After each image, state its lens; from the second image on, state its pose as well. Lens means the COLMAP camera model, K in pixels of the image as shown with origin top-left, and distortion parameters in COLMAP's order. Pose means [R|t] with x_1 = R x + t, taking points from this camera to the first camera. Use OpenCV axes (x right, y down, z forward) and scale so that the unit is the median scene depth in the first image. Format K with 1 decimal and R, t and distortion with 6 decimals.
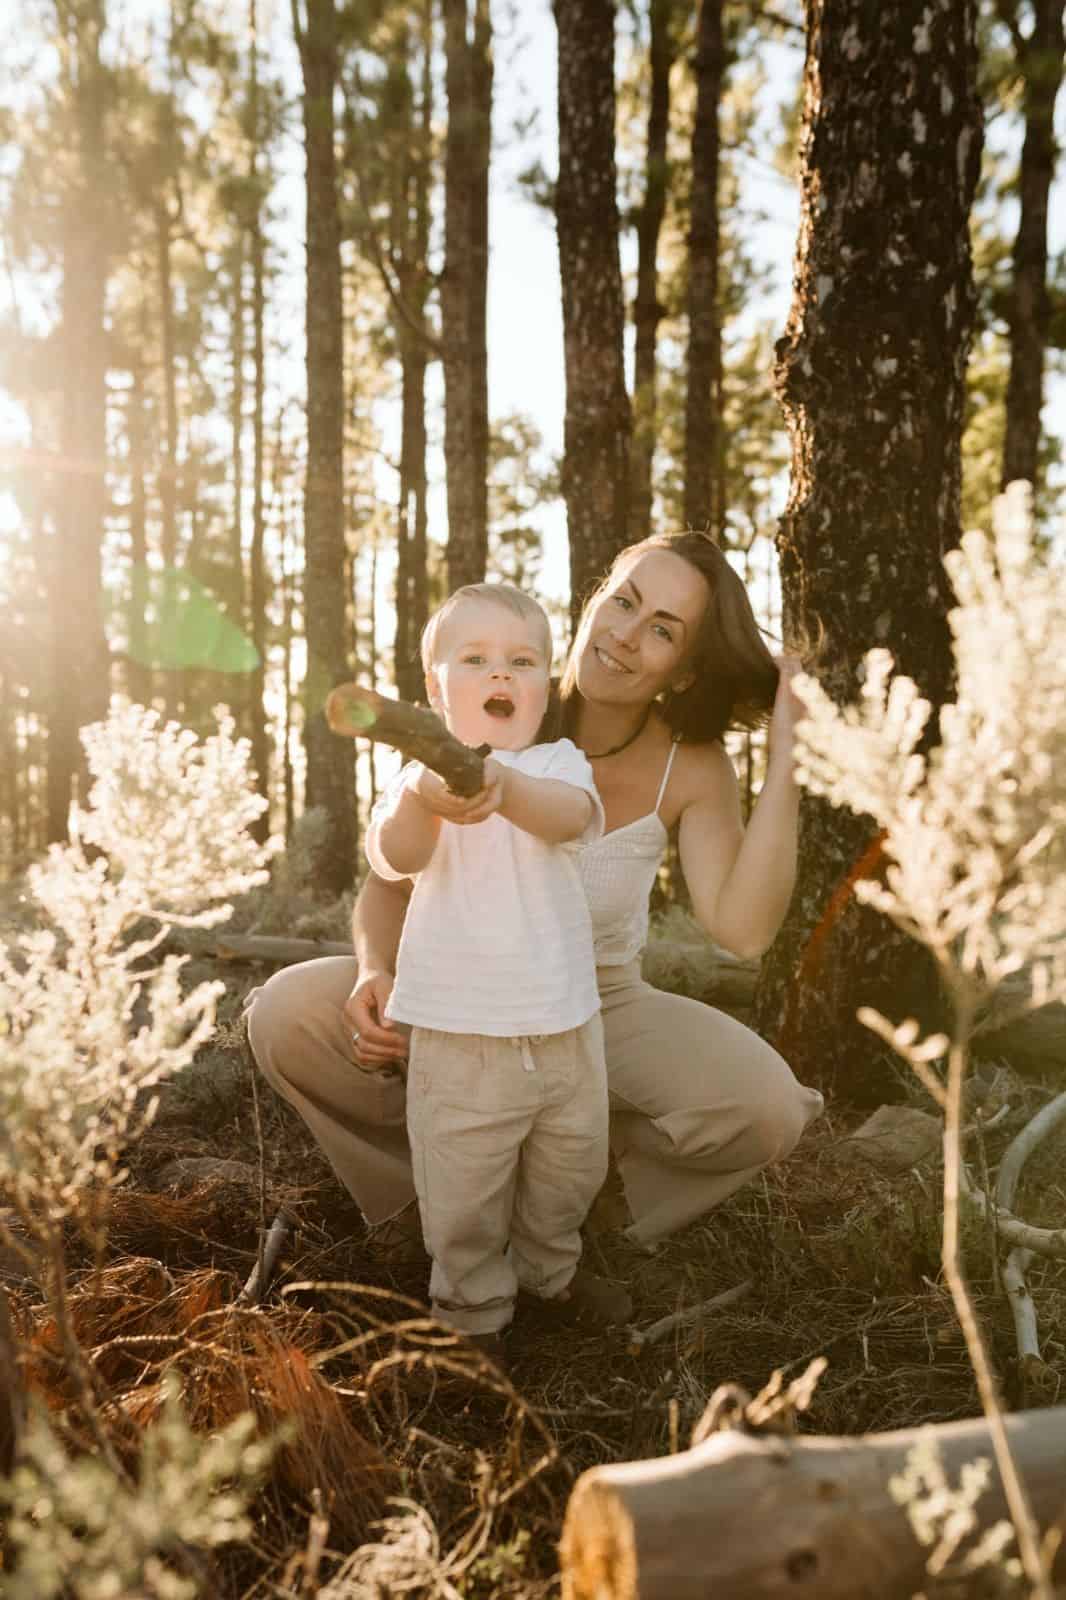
lens RADIAL K [[1500.2, 0, 533.0], [0, 1500.2, 800.0], [0, 0, 1]] dist [-0.001983, -0.008925]
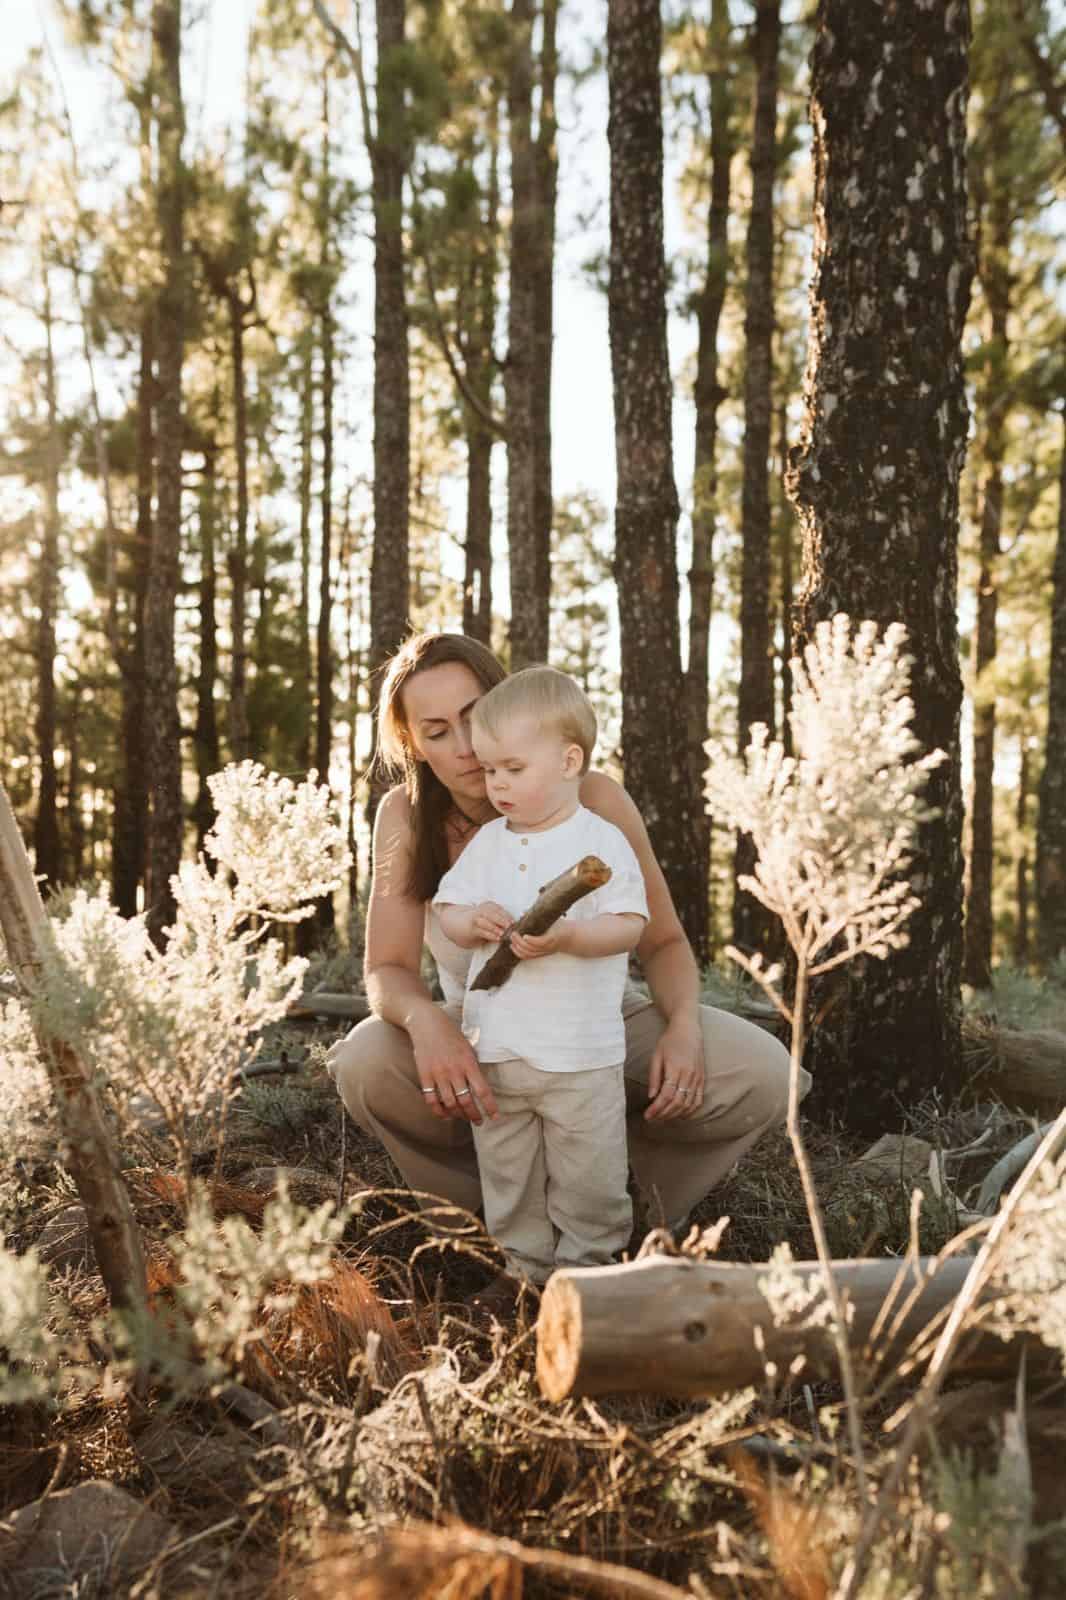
lens RADIAL K [[2144.5, 0, 602.3], [0, 2144.5, 854.0], [0, 0, 1]] dist [-0.006051, -0.016111]
pose [[0.999088, 0.002923, -0.042595, 0.070744], [-0.004792, 0.999027, -0.043849, 0.052494], [0.042426, 0.044013, 0.998130, -0.462134]]
